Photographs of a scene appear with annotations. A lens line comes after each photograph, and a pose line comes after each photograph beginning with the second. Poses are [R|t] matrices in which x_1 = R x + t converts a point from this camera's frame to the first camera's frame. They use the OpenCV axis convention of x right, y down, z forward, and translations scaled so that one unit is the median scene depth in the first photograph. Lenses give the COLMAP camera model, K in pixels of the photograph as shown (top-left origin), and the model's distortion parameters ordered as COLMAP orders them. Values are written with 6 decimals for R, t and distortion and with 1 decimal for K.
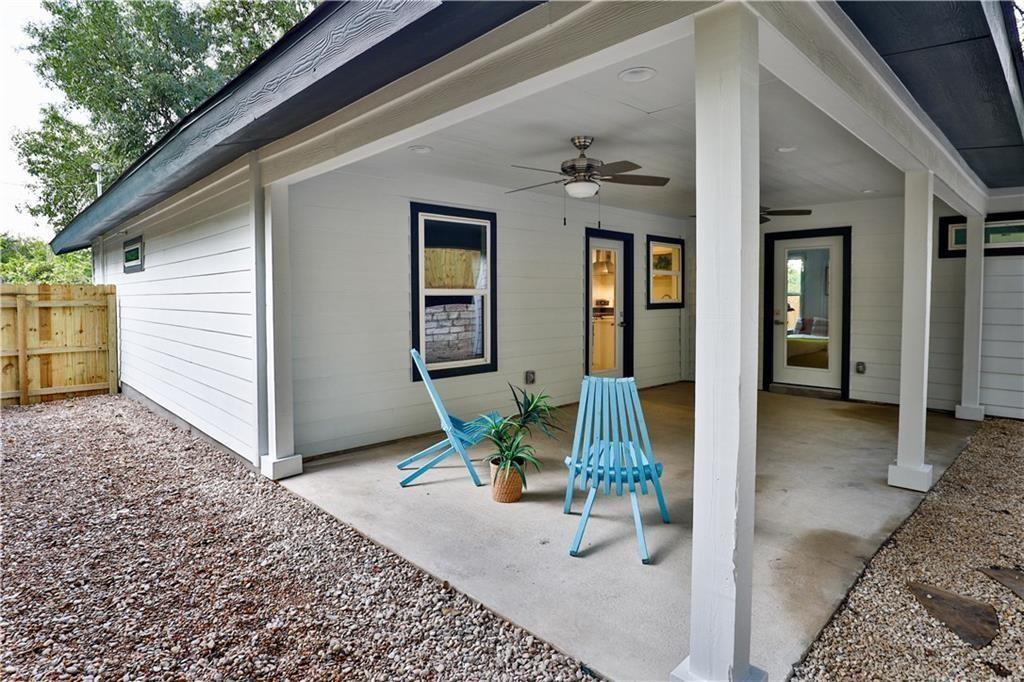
lens RADIAL K [[558.5, 0, 504.5], [0, 558.5, 320.3], [0, 0, 1]] dist [-0.032172, -0.001578]
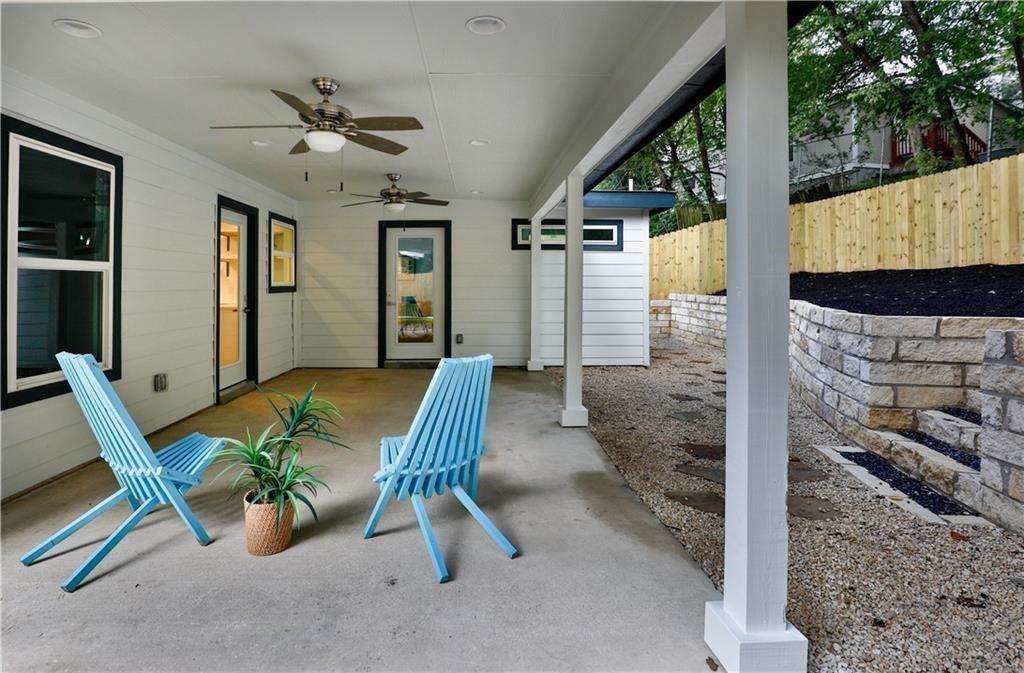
lens RADIAL K [[530.9, 0, 504.0], [0, 530.9, 286.0], [0, 0, 1]] dist [-0.028092, -0.003026]
pose [[0.661734, -0.001742, 0.749737, -0.172707], [0.033803, 0.999050, -0.027514, 0.007187], [-0.748977, 0.043551, 0.661164, 0.178783]]
